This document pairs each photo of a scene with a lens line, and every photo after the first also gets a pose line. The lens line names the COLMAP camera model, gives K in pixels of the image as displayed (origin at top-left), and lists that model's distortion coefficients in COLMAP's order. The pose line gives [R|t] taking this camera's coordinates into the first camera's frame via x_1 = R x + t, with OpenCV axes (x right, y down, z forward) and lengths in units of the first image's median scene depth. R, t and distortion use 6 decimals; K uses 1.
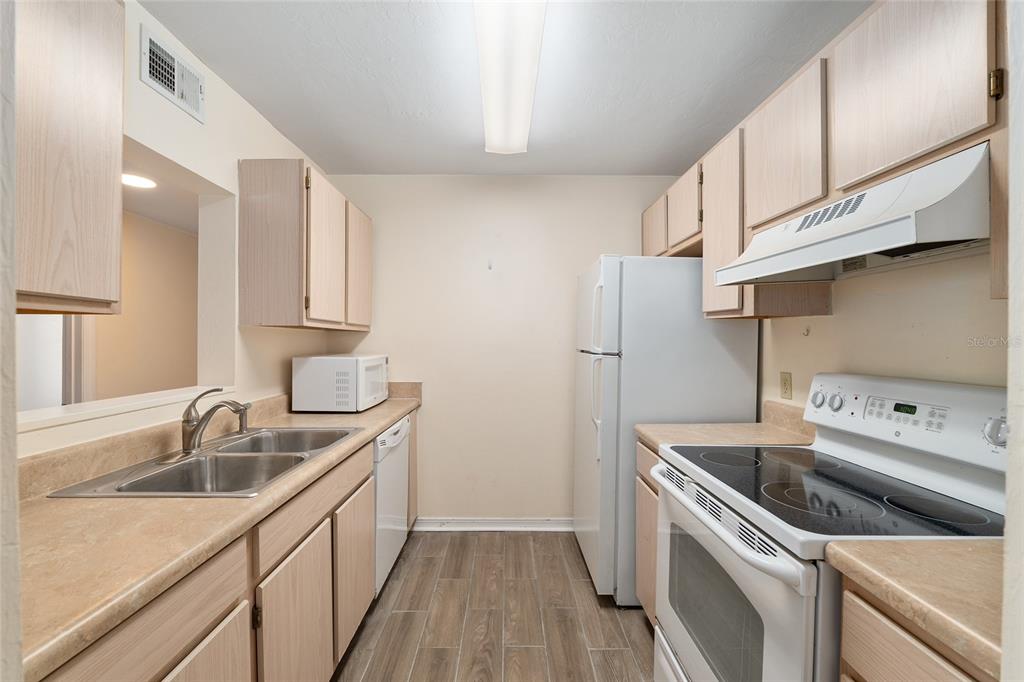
lens RADIAL K [[418.4, 0, 517.4], [0, 418.4, 339.2], [0, 0, 1]] dist [-0.013440, 0.000113]
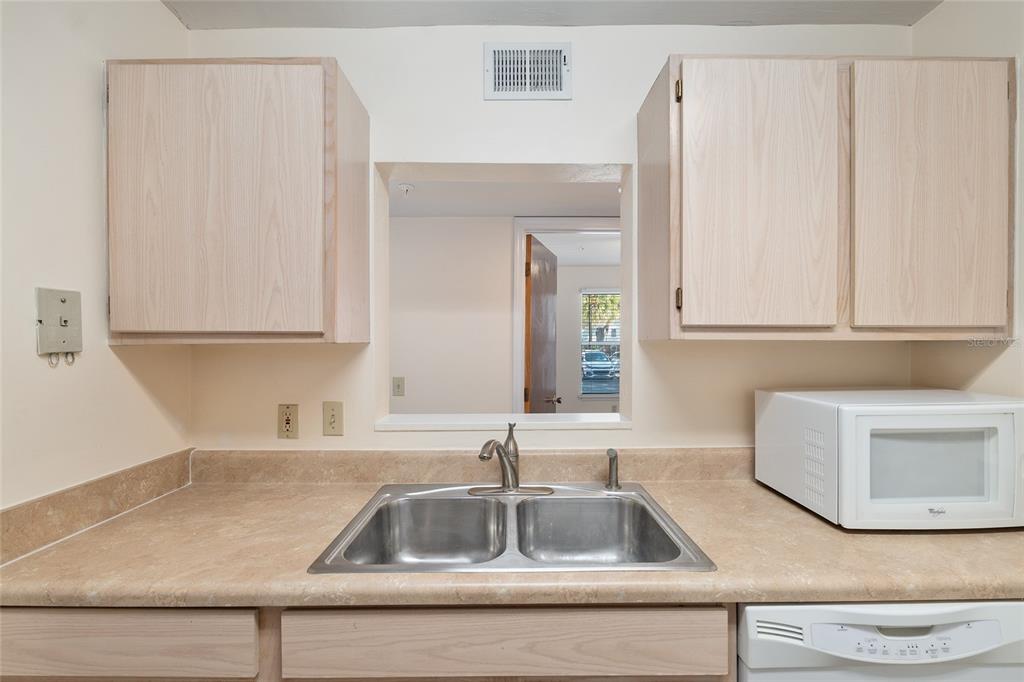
lens RADIAL K [[428.3, 0, 511.0], [0, 428.3, 346.9], [0, 0, 1]] dist [-0.012071, 0.000648]
pose [[-0.018318, 0.007012, -0.999808, 0.134442], [0.007946, 0.999945, 0.006867, -0.042470], [0.999801, -0.007819, -0.018373, 1.185813]]
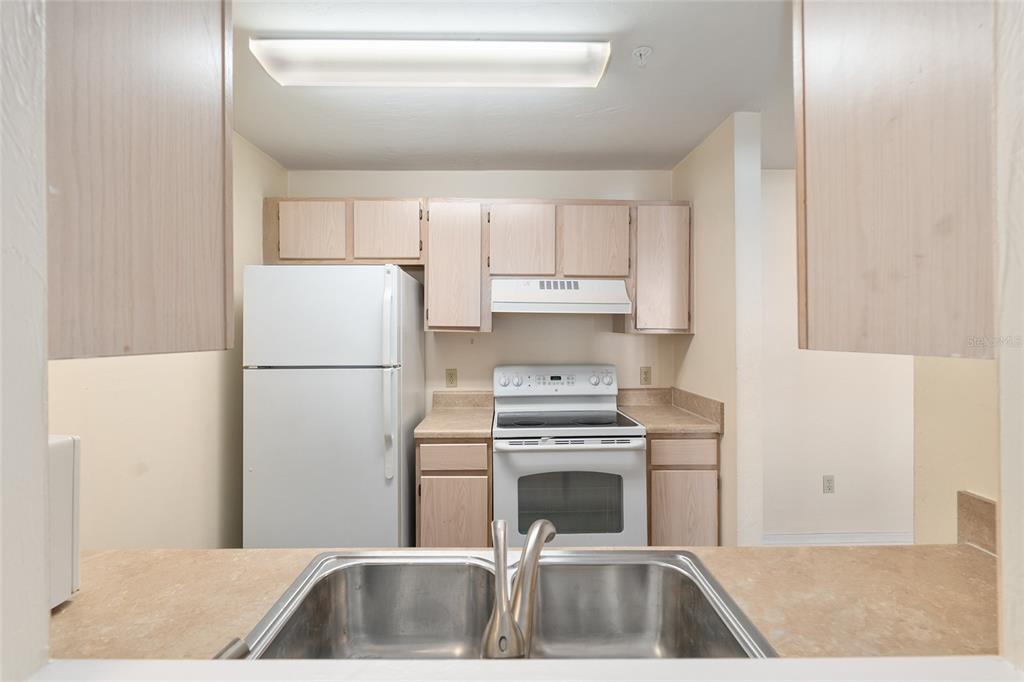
lens RADIAL K [[428.3, 0, 518.2], [0, 428.3, 337.3], [0, 0, 1]] dist [-0.012071, 0.000648]
pose [[0.016511, -0.009463, 0.999819, -1.291898], [0.004549, 0.999946, 0.009389, -0.068194], [-0.999853, 0.004393, 0.016553, 1.137140]]
